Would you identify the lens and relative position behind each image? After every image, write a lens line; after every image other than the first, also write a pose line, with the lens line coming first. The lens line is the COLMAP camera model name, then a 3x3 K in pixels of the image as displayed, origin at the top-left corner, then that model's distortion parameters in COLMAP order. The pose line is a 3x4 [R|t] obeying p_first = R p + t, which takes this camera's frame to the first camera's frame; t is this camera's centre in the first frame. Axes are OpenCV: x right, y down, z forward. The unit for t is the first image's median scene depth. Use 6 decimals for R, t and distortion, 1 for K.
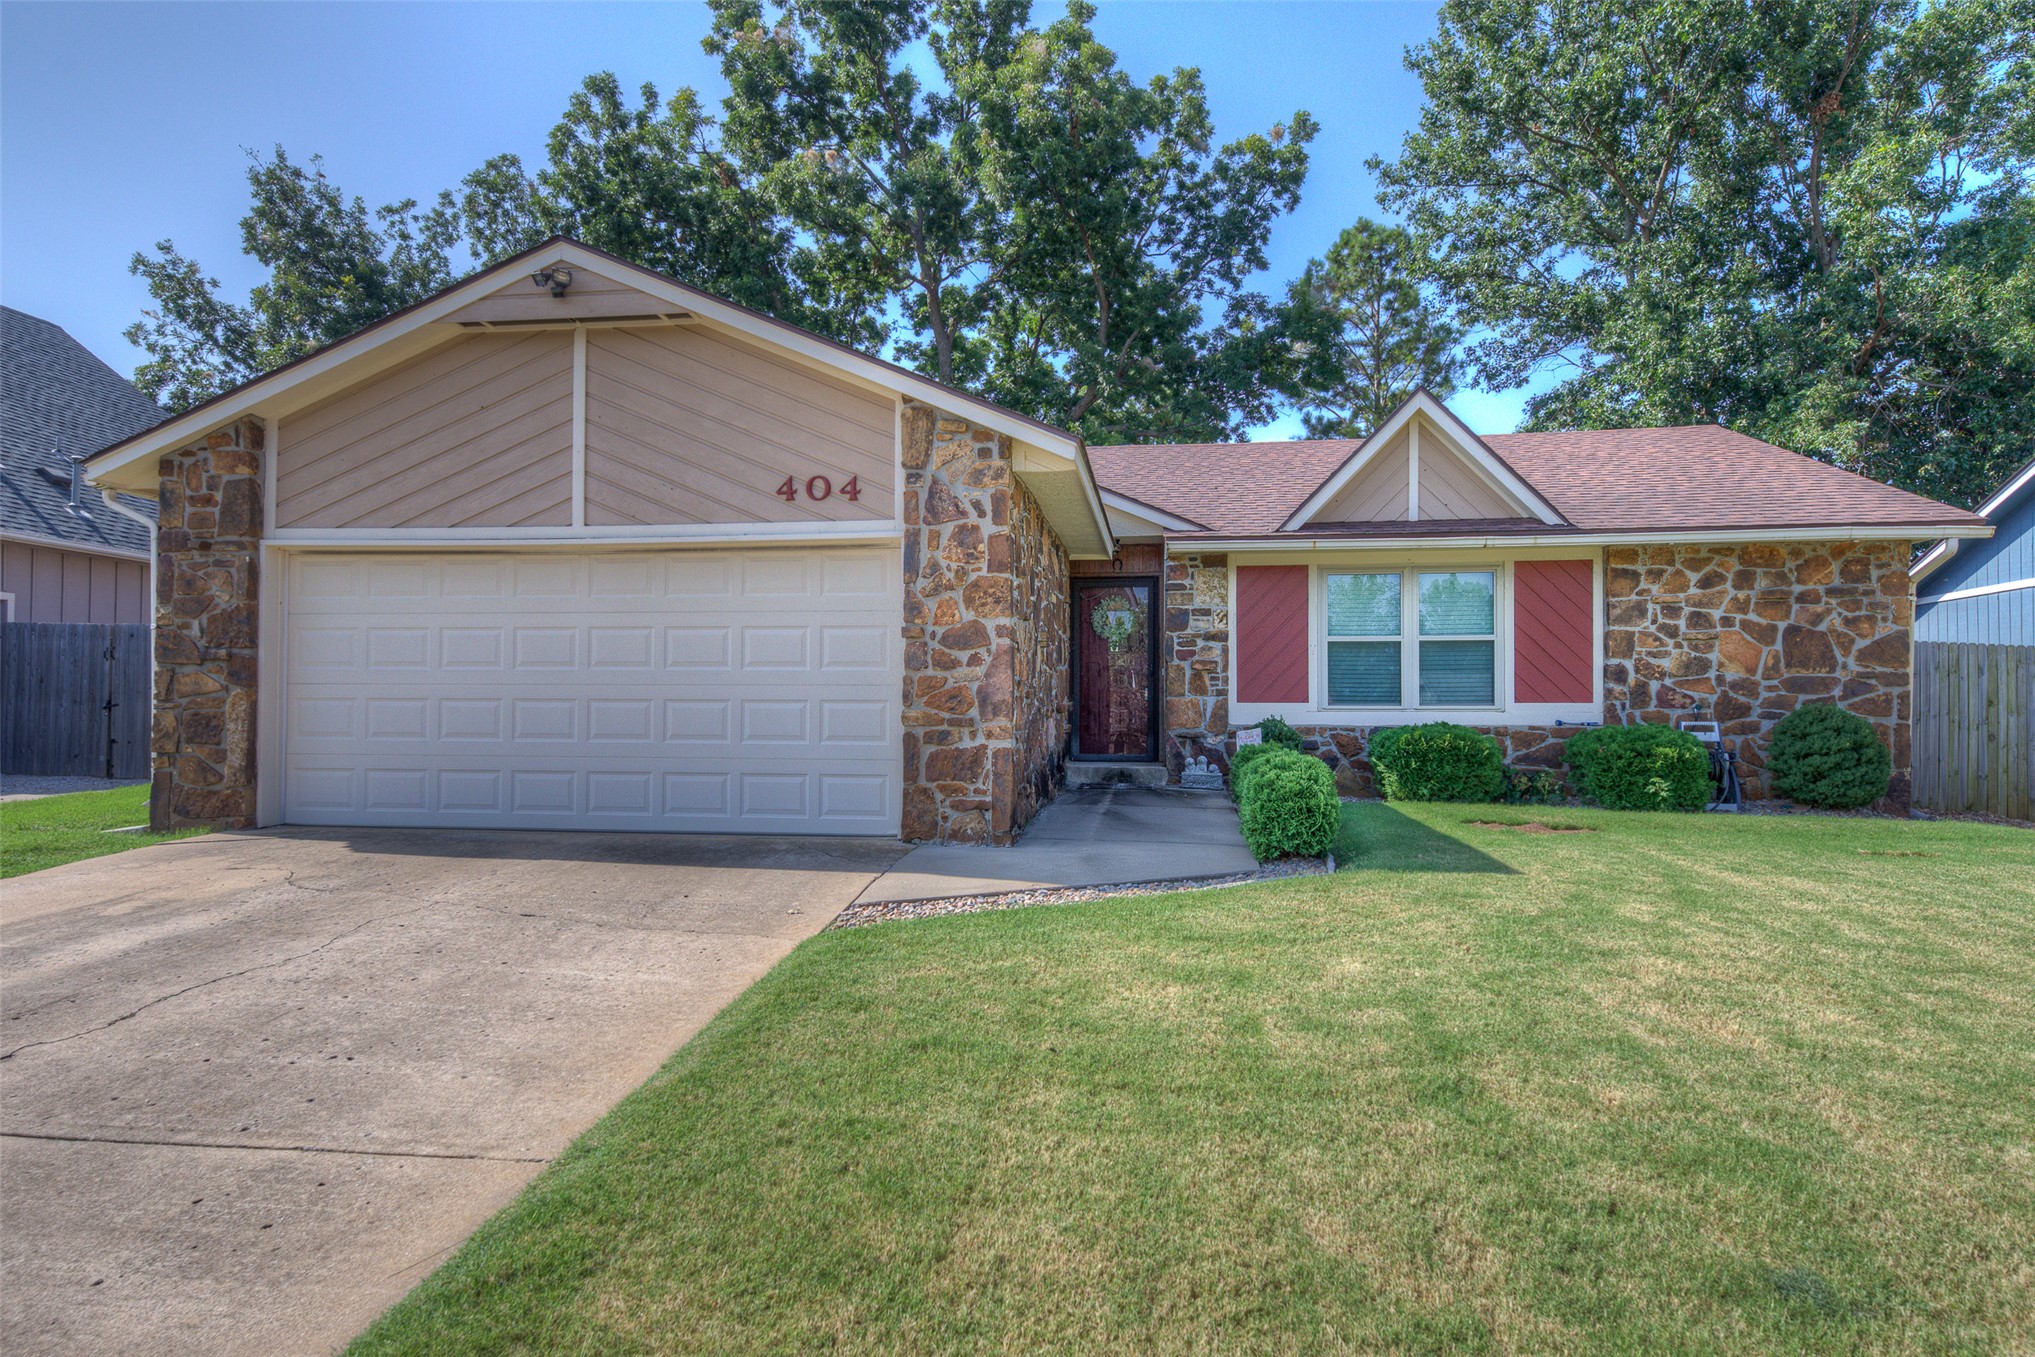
lens RADIAL K [[1149.4, 0, 1018.5], [0, 1149.4, 687.0], [0, 0, 1]] dist [0.027867, 0.000714]
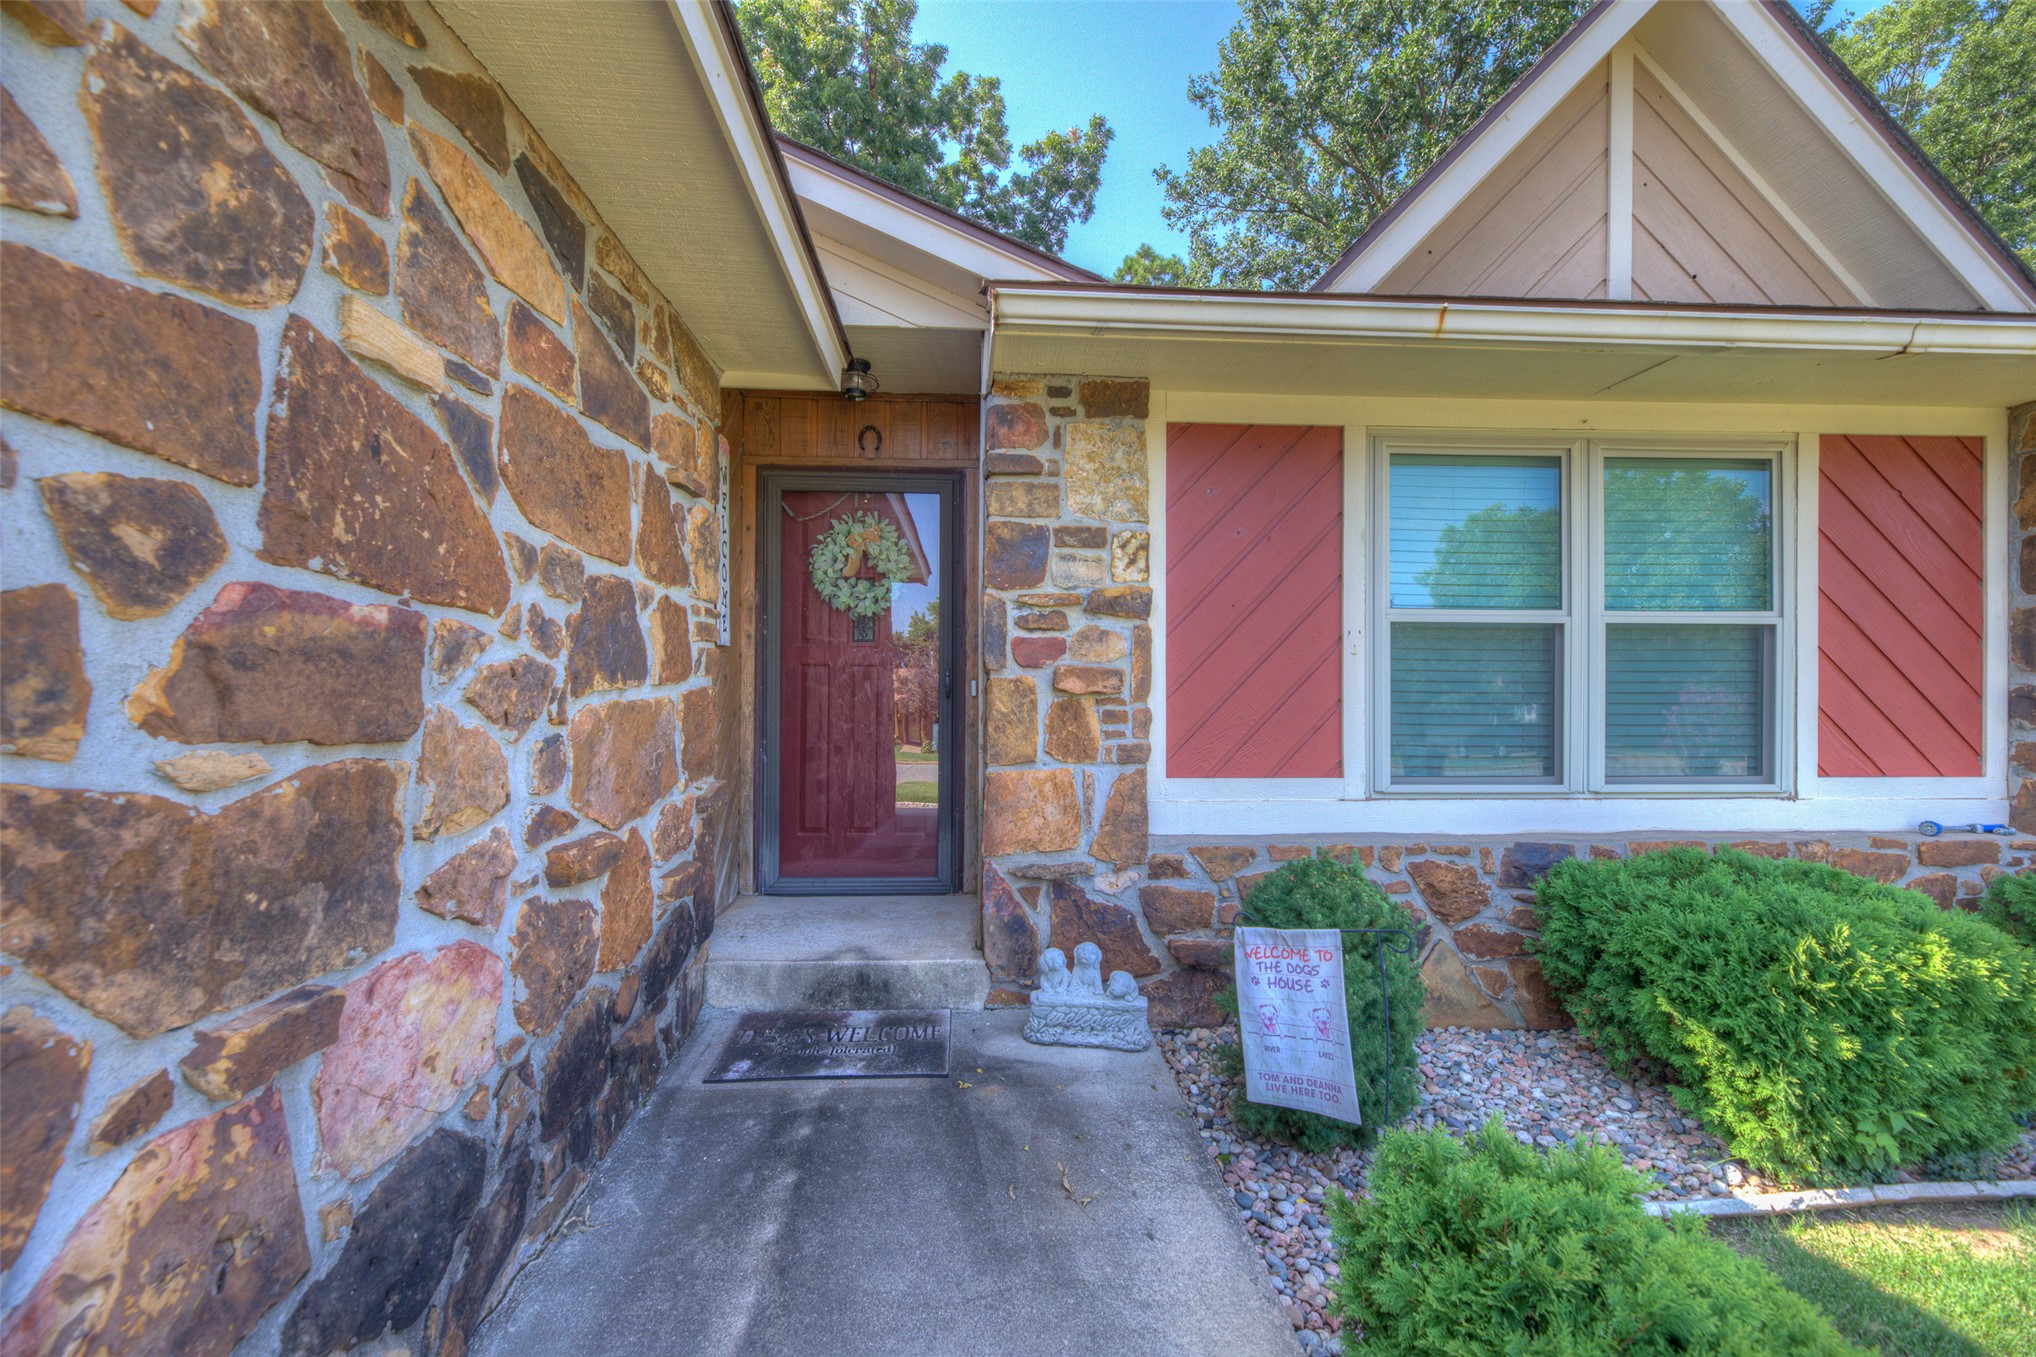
lens RADIAL K [[816.6, 0, 1021.0], [0, 816.6, 673.2], [0, 0, 1]] dist [0.008808, -0.002358]
pose [[0.980314, 0.003386, 0.197415, 0.088445], [-0.006150, 0.999891, 0.013389, -0.024820], [-0.197348, -0.014339, 0.980229, 0.745052]]
